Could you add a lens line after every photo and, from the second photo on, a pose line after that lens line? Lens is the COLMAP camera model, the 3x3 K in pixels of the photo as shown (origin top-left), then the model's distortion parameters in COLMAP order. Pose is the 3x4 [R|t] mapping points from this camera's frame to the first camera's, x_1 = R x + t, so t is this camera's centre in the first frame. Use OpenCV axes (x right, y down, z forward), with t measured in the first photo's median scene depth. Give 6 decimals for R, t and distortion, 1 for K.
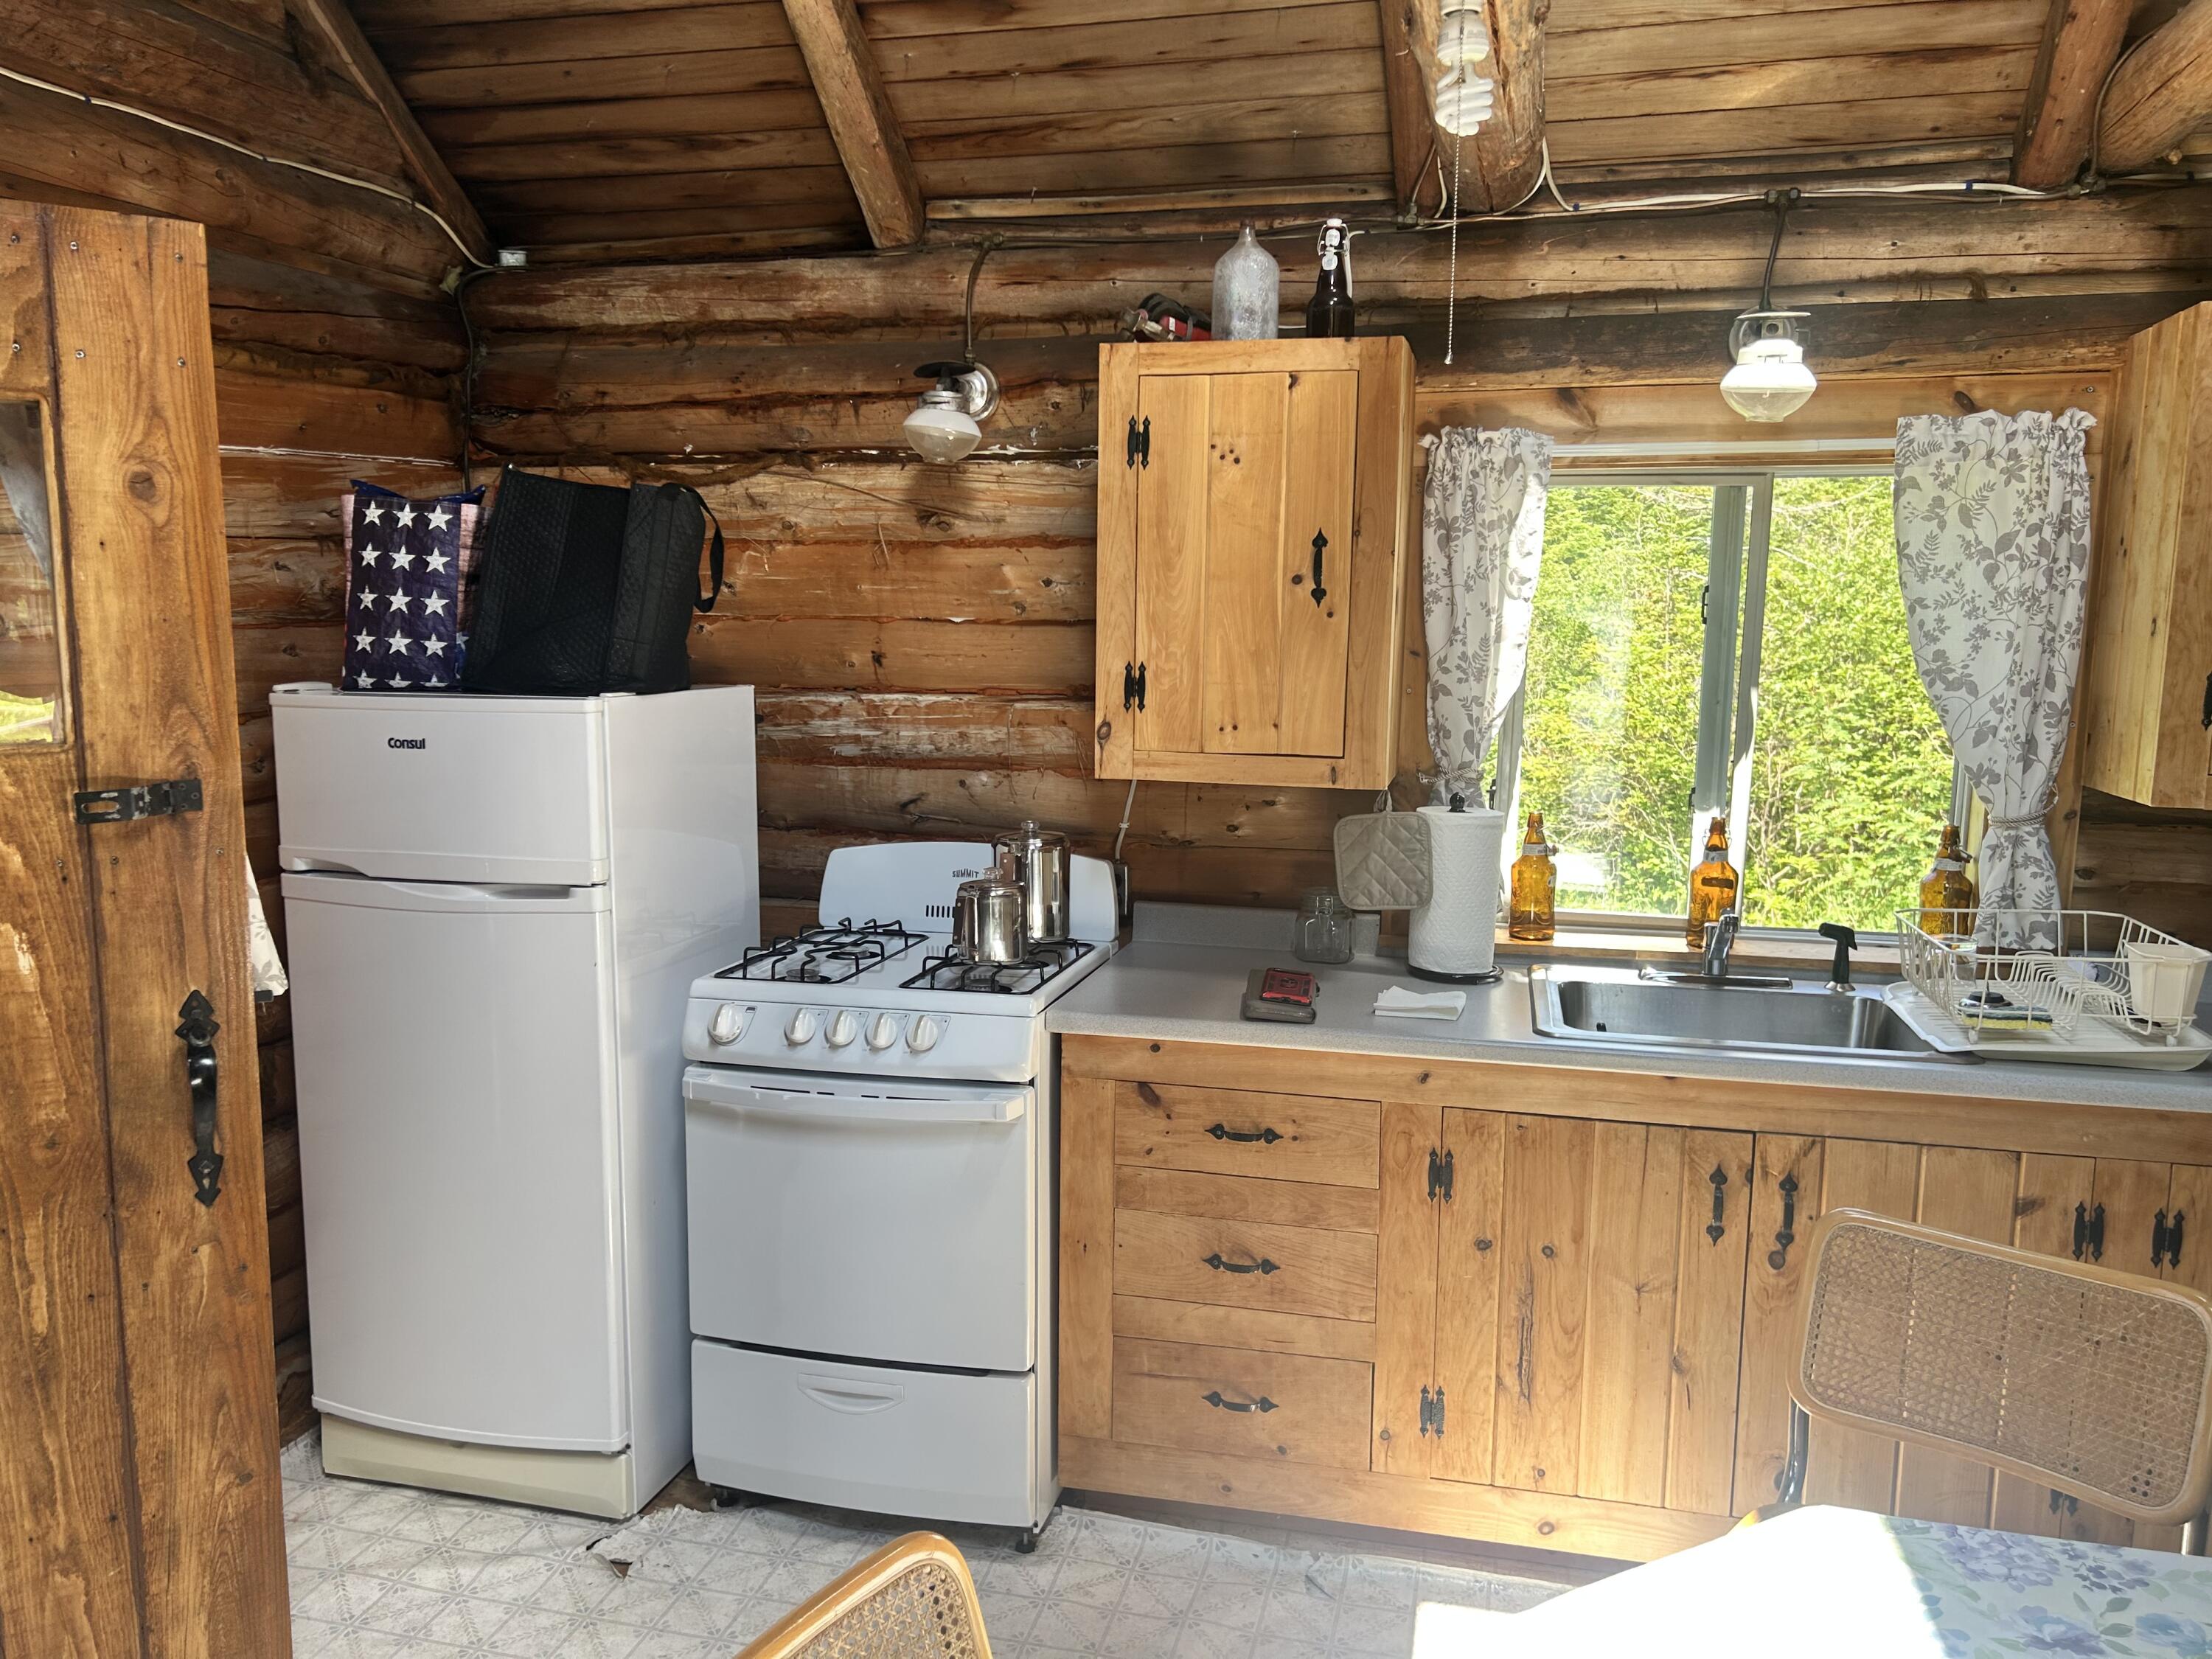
lens RADIAL K [[1654.1, 0, 1106.0], [0, 1654.1, 829.5], [0, 0, 1]] dist [0.073193, -0.083018]
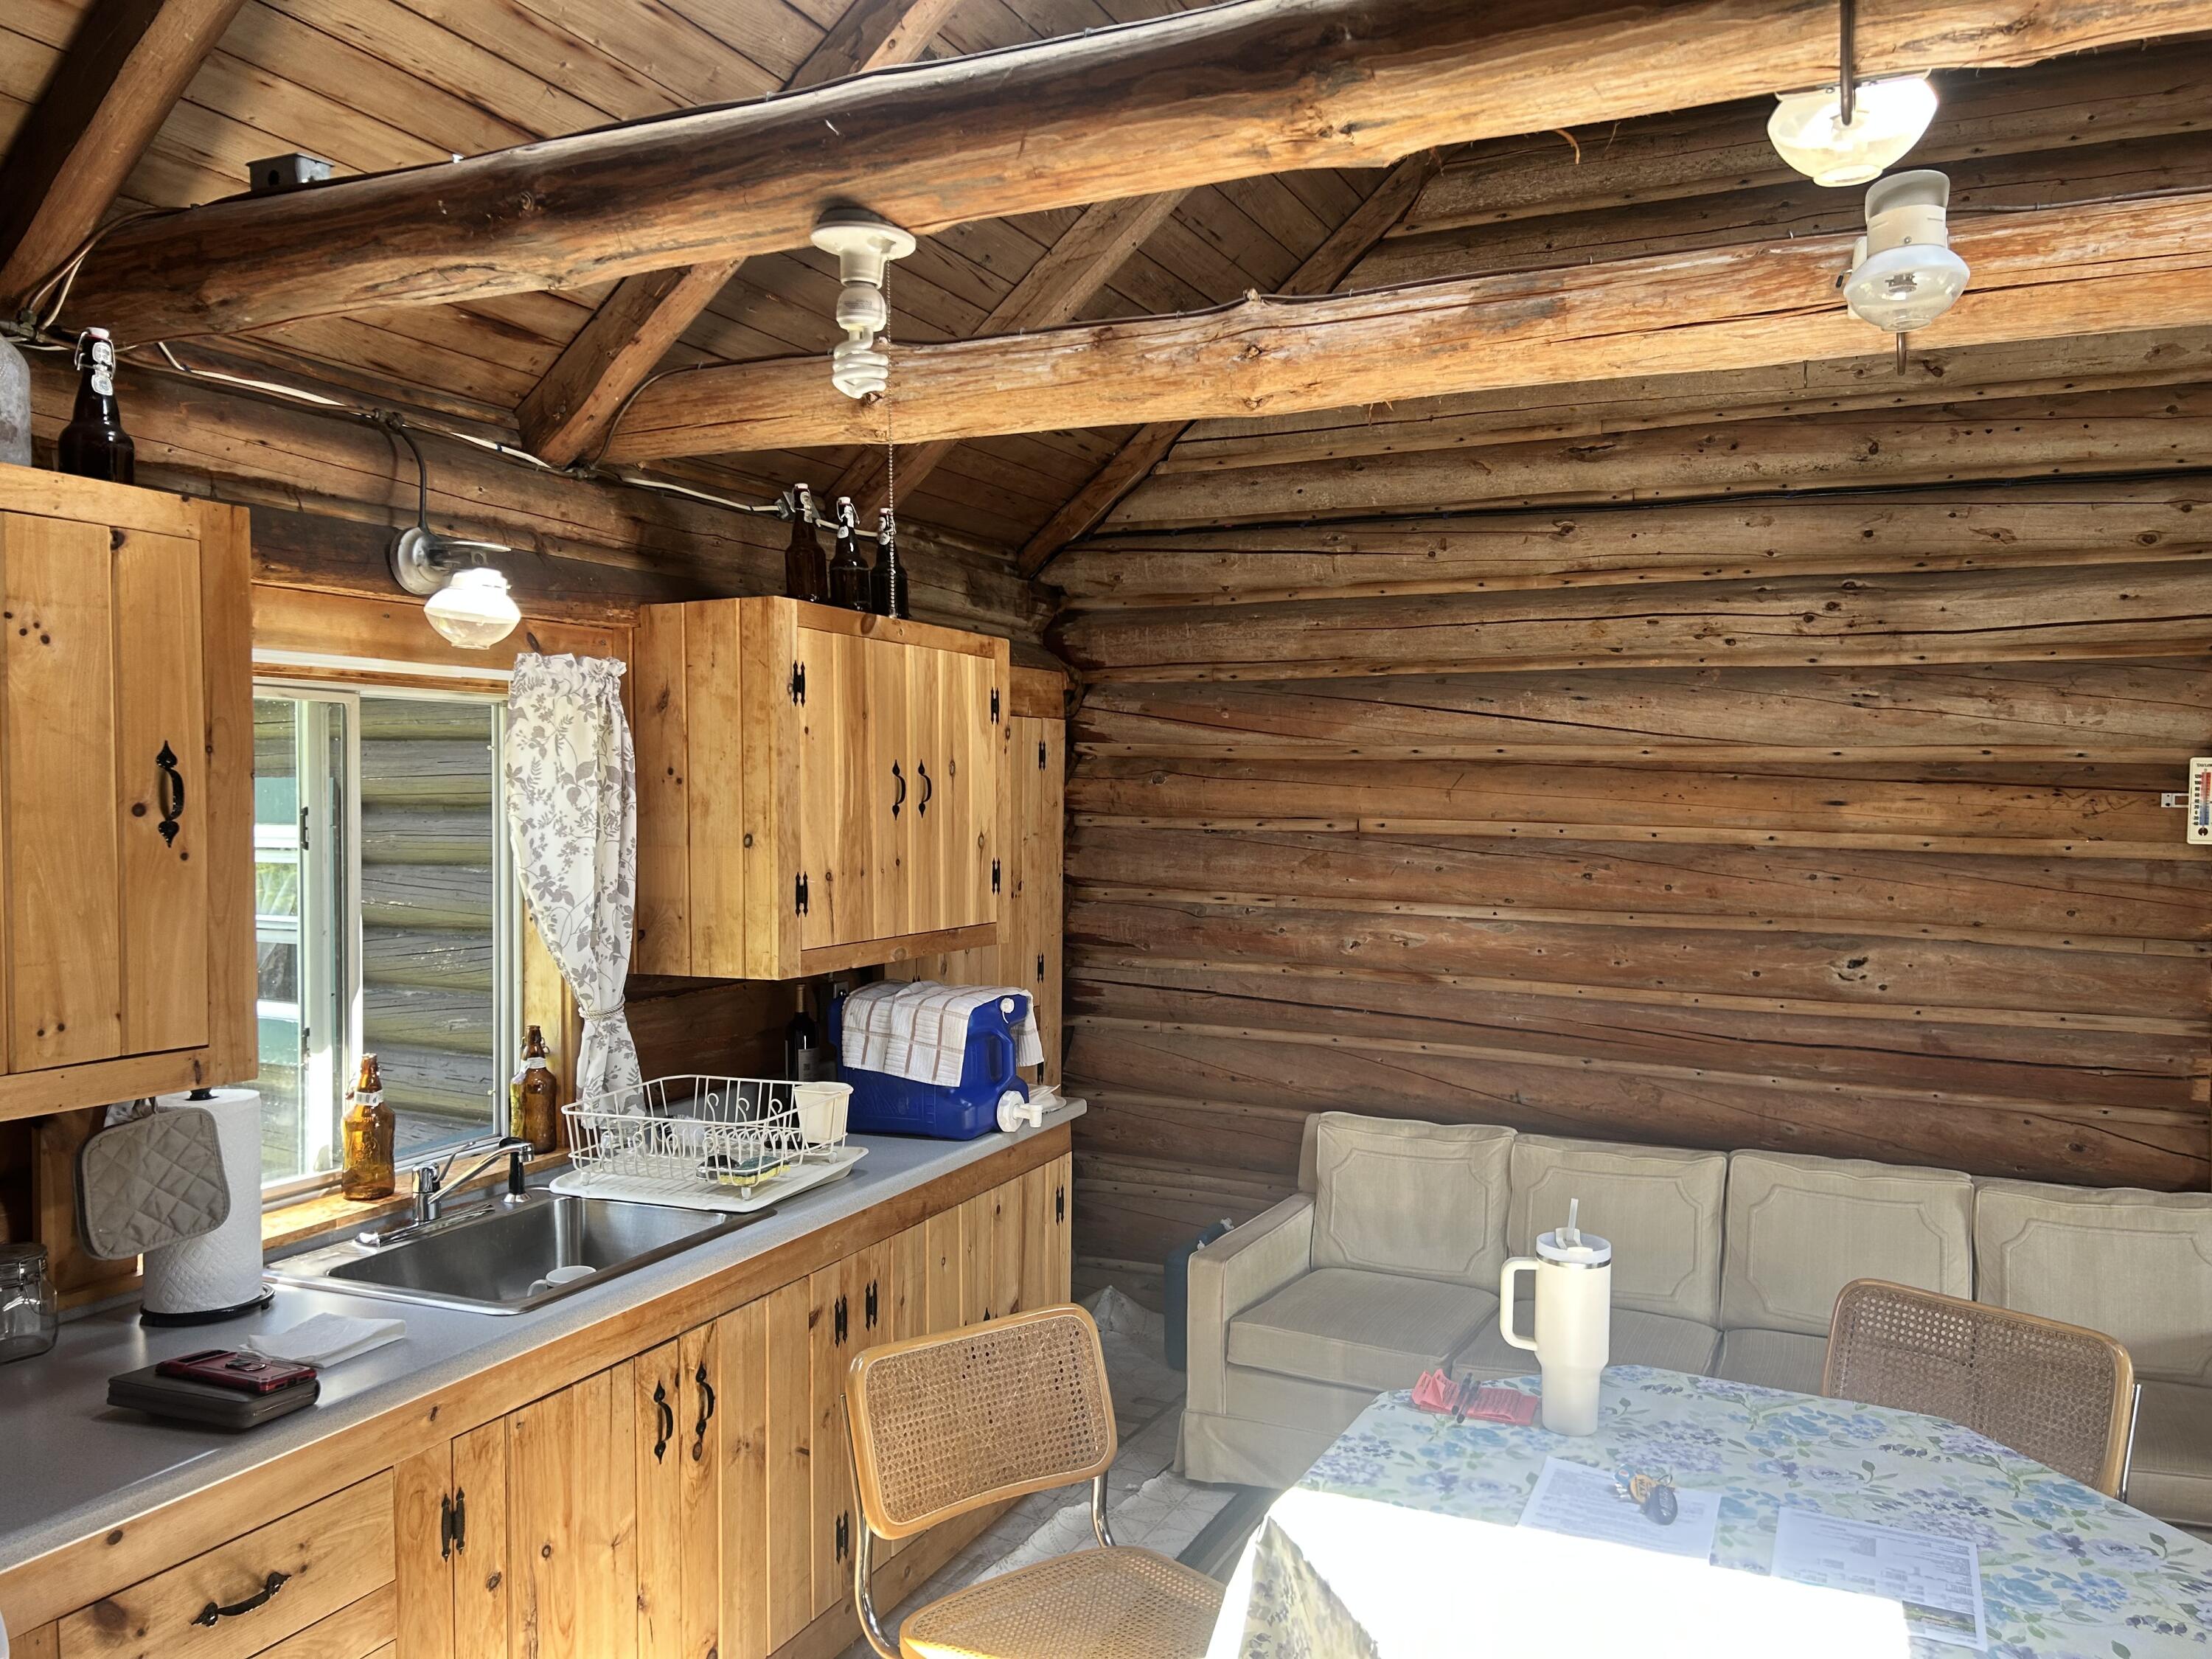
lens RADIAL K [[1654.1, 0, 1106.0], [0, 1654.1, 829.5], [0, 0, 1]] dist [0.073193, -0.083018]
pose [[0.200871, -0.027674, 0.979227, -0.508123], [0.129646, 0.991559, 0.001428, -0.088045], [-0.971001, 0.126666, 0.202763, 0.441351]]
